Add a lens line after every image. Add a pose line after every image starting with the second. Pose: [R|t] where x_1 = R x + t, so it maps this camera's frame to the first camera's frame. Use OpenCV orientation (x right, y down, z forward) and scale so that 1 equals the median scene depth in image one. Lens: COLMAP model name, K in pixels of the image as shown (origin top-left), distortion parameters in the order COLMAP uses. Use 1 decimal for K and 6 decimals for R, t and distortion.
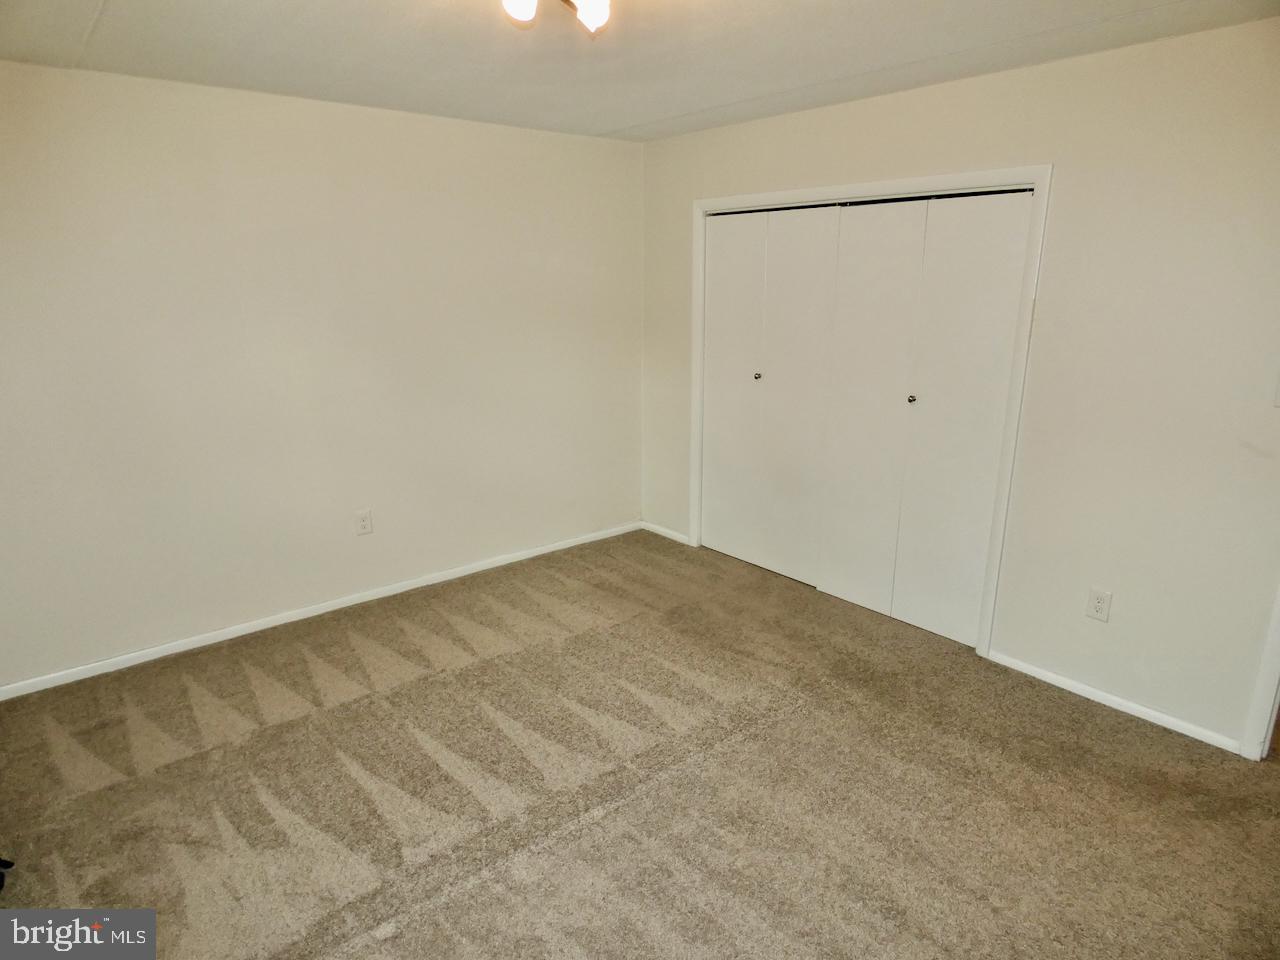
lens RADIAL K [[764.3, 0, 637.6], [0, 764.3, 478.4], [0, 0, 1]] dist [-0.009030, -0.000832]
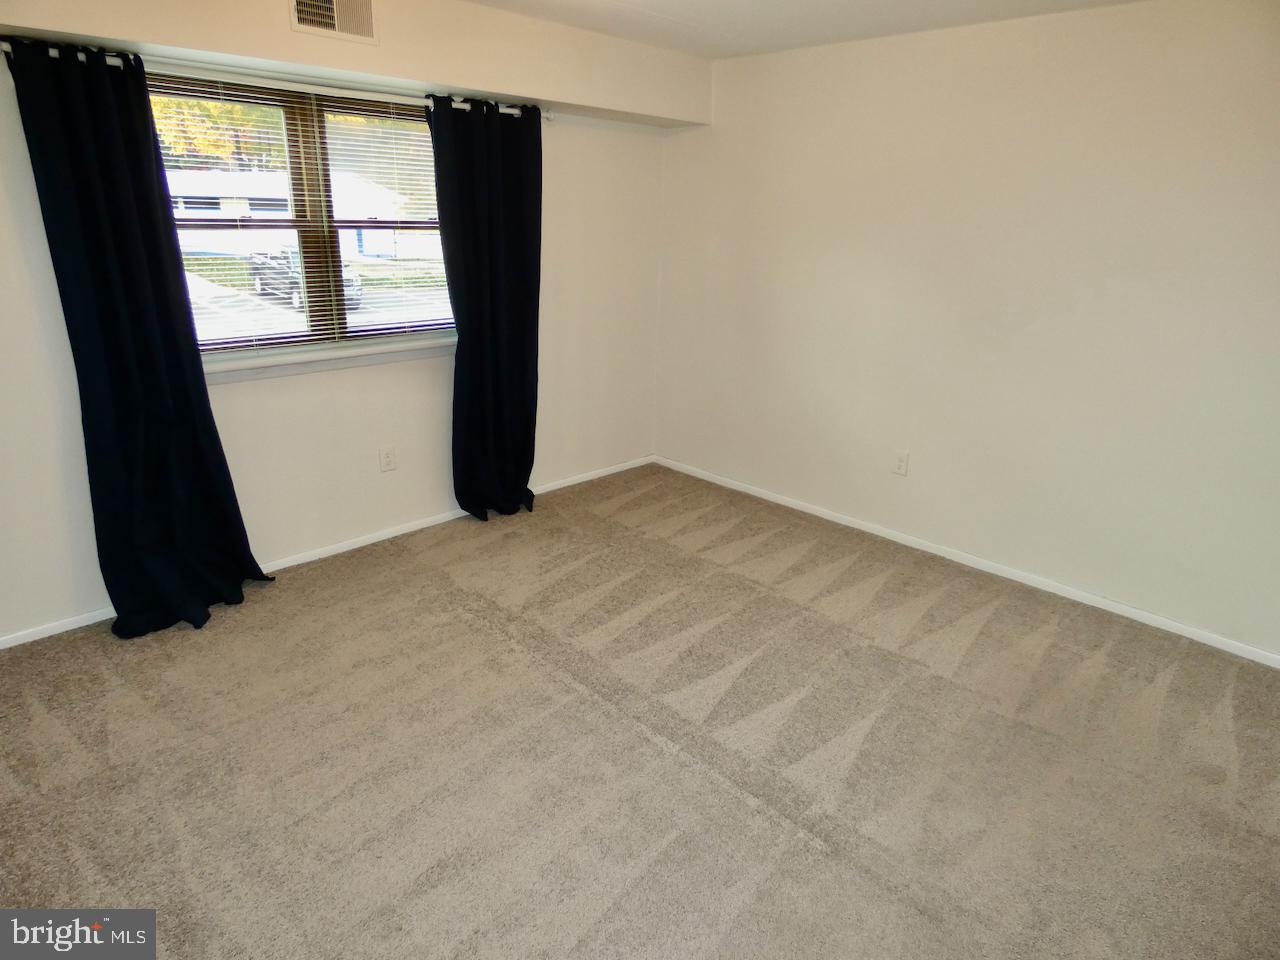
lens RADIAL K [[764.3, 0, 637.6], [0, 764.3, 478.4], [0, 0, 1]] dist [-0.009030, -0.000832]
pose [[0.089756, 0.328452, -0.940246, 0.666745], [-0.282632, 0.913647, 0.292180, -0.140299], [0.955020, 0.239519, 0.174837, 0.604190]]
